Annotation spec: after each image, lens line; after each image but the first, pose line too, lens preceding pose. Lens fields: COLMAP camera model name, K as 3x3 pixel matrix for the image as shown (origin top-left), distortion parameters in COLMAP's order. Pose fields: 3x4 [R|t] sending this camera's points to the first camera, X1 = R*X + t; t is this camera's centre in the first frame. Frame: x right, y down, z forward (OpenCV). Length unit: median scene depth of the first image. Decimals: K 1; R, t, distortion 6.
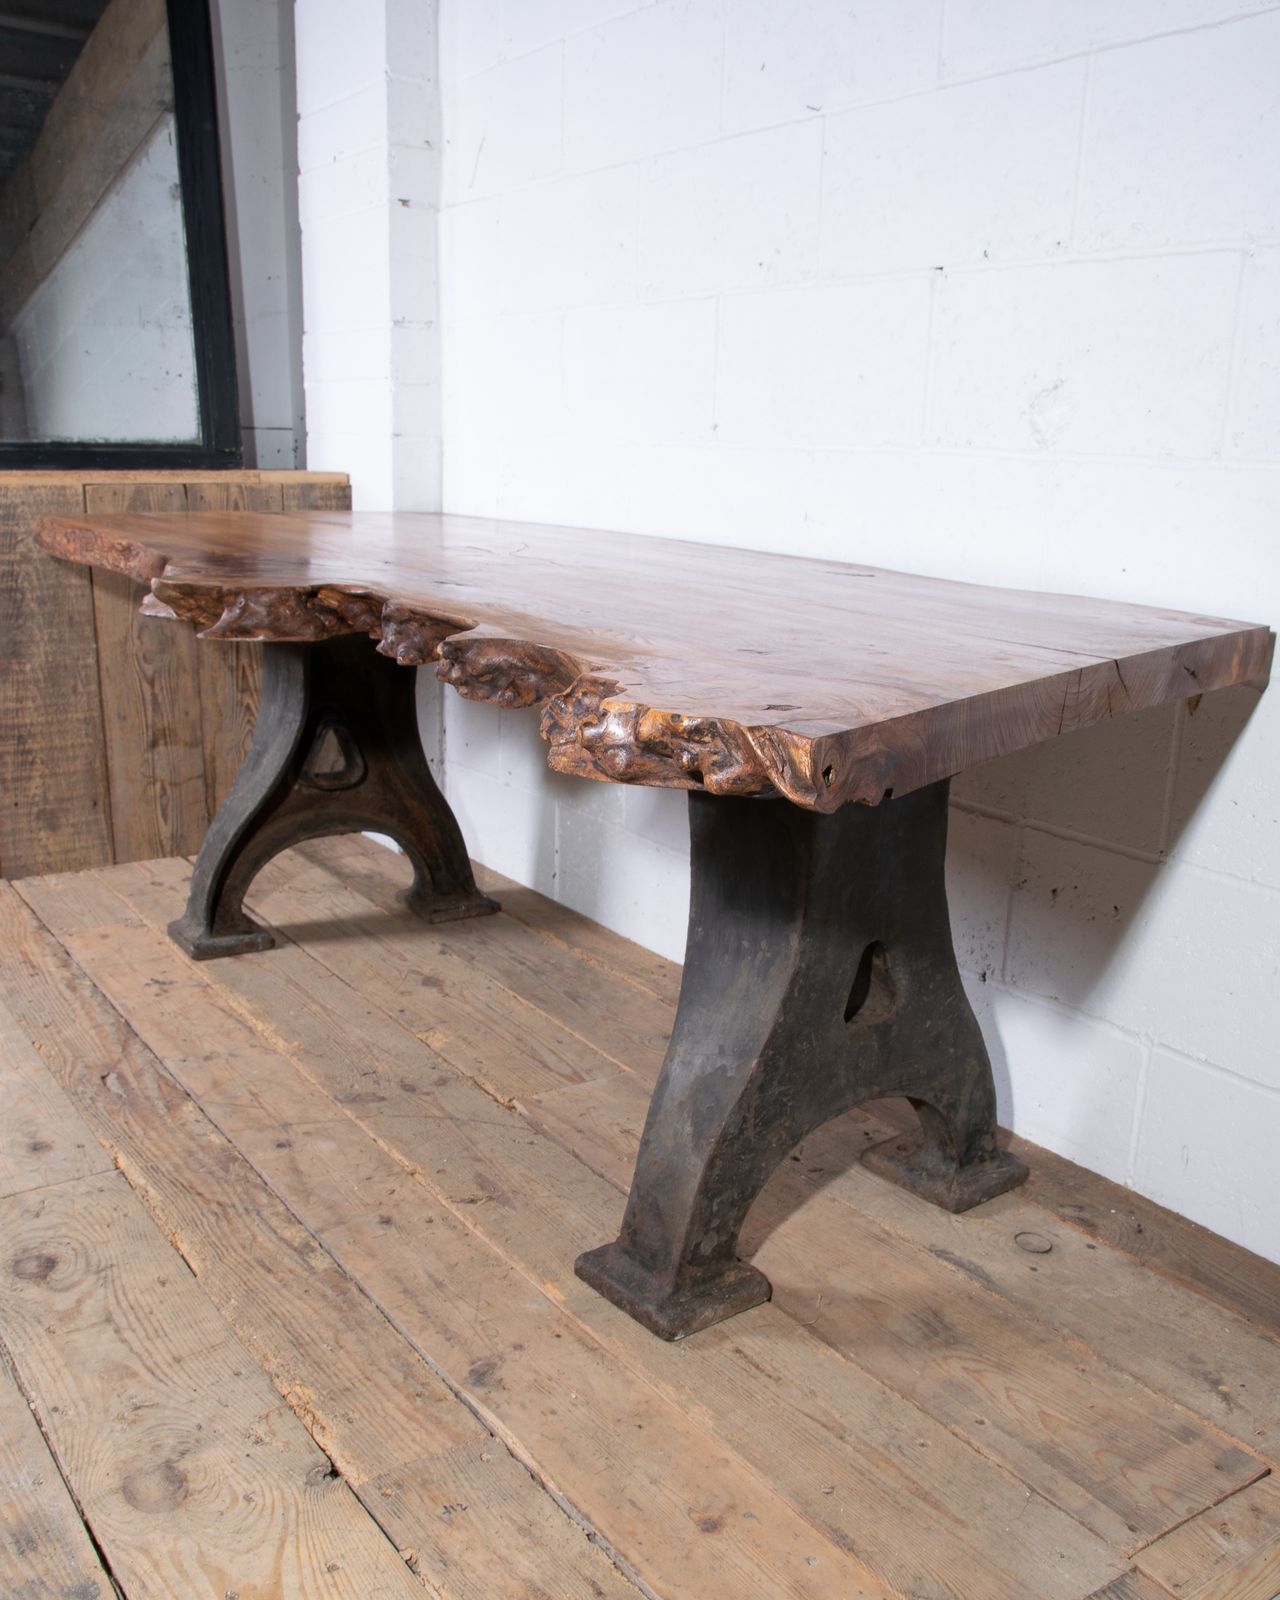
lens RADIAL K [[1468.6, 0, 650.5], [0, 1468.6, 893.1], [0, 0, 1]] dist [-0.138469, 0.111300]
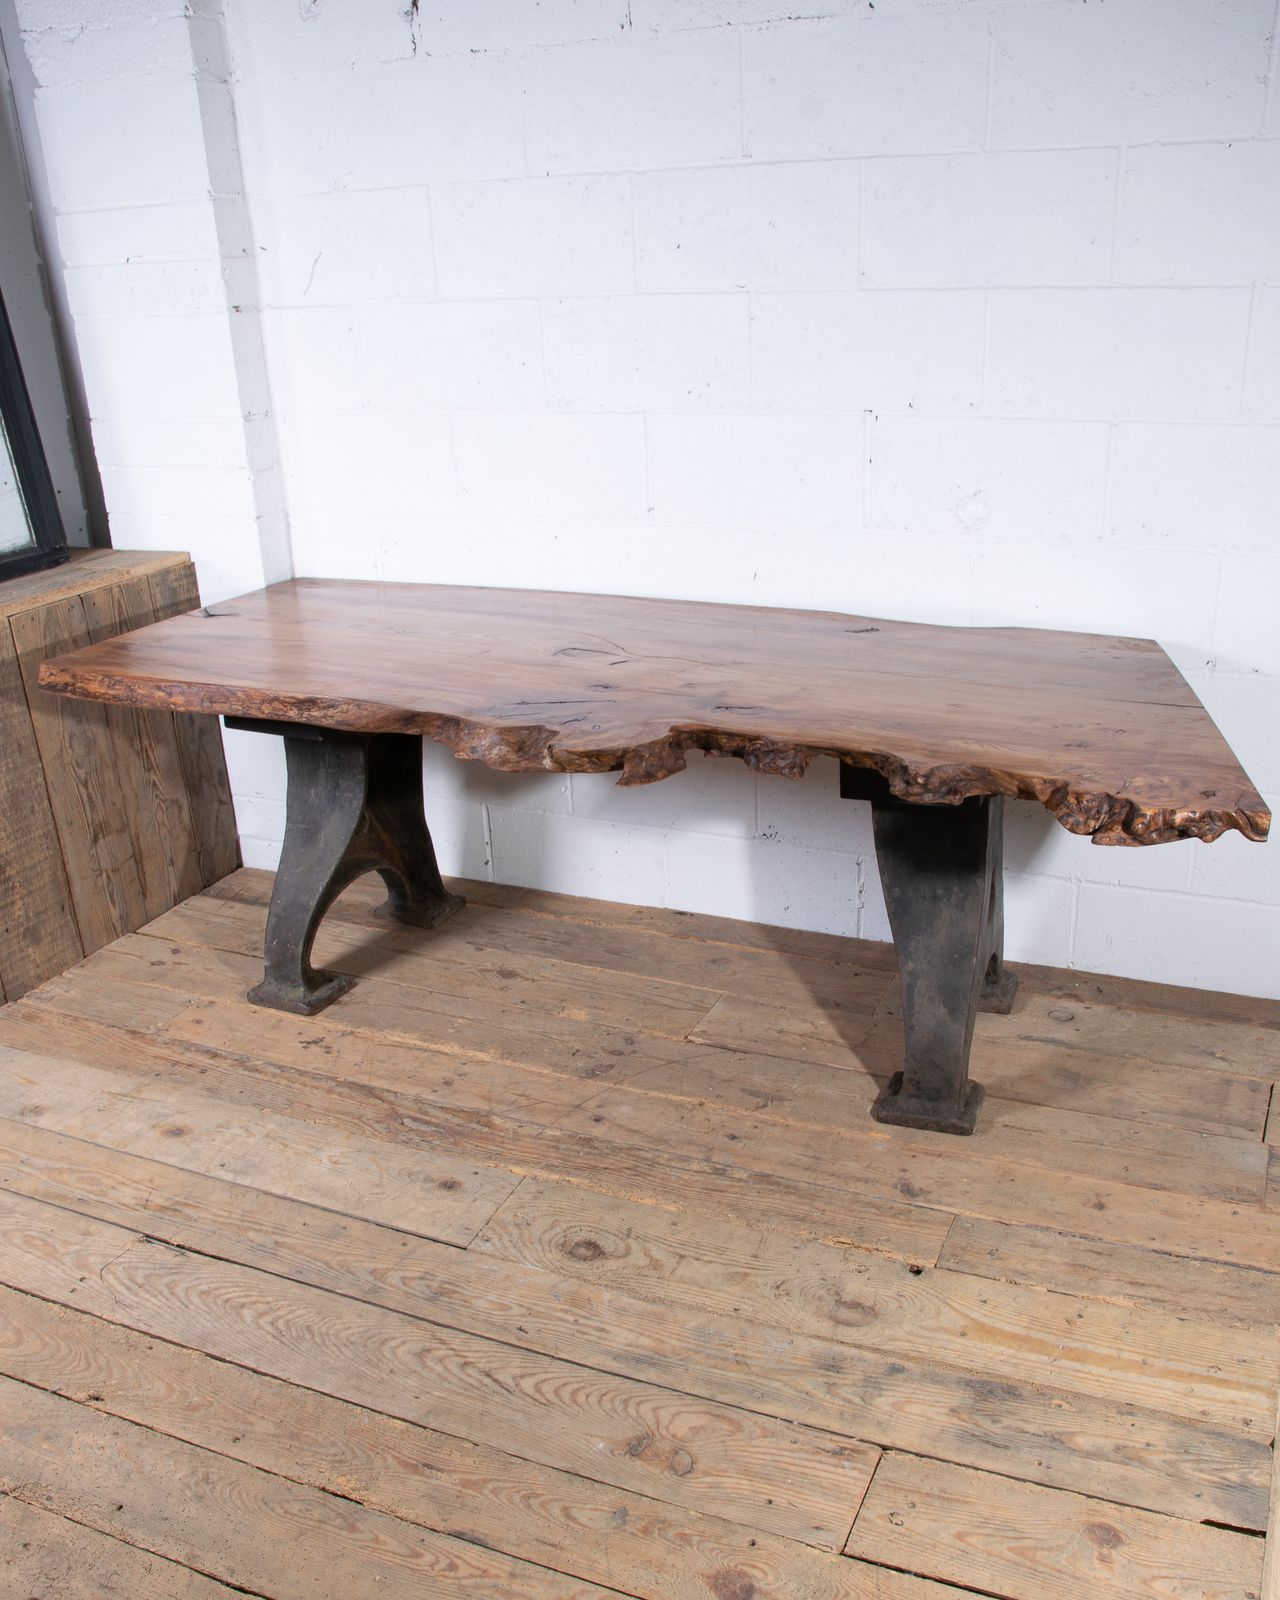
lens RADIAL K [[1474.9, 0, 662.3], [0, 1474.9, 902.3], [0, 0, 1]] dist [-0.135719, 0.113668]
pose [[0.849593, -0.269683, 0.453280, -0.822221], [0.211401, 0.961460, 0.175795, -0.267772], [-0.483220, -0.053530, 0.873861, -0.237280]]
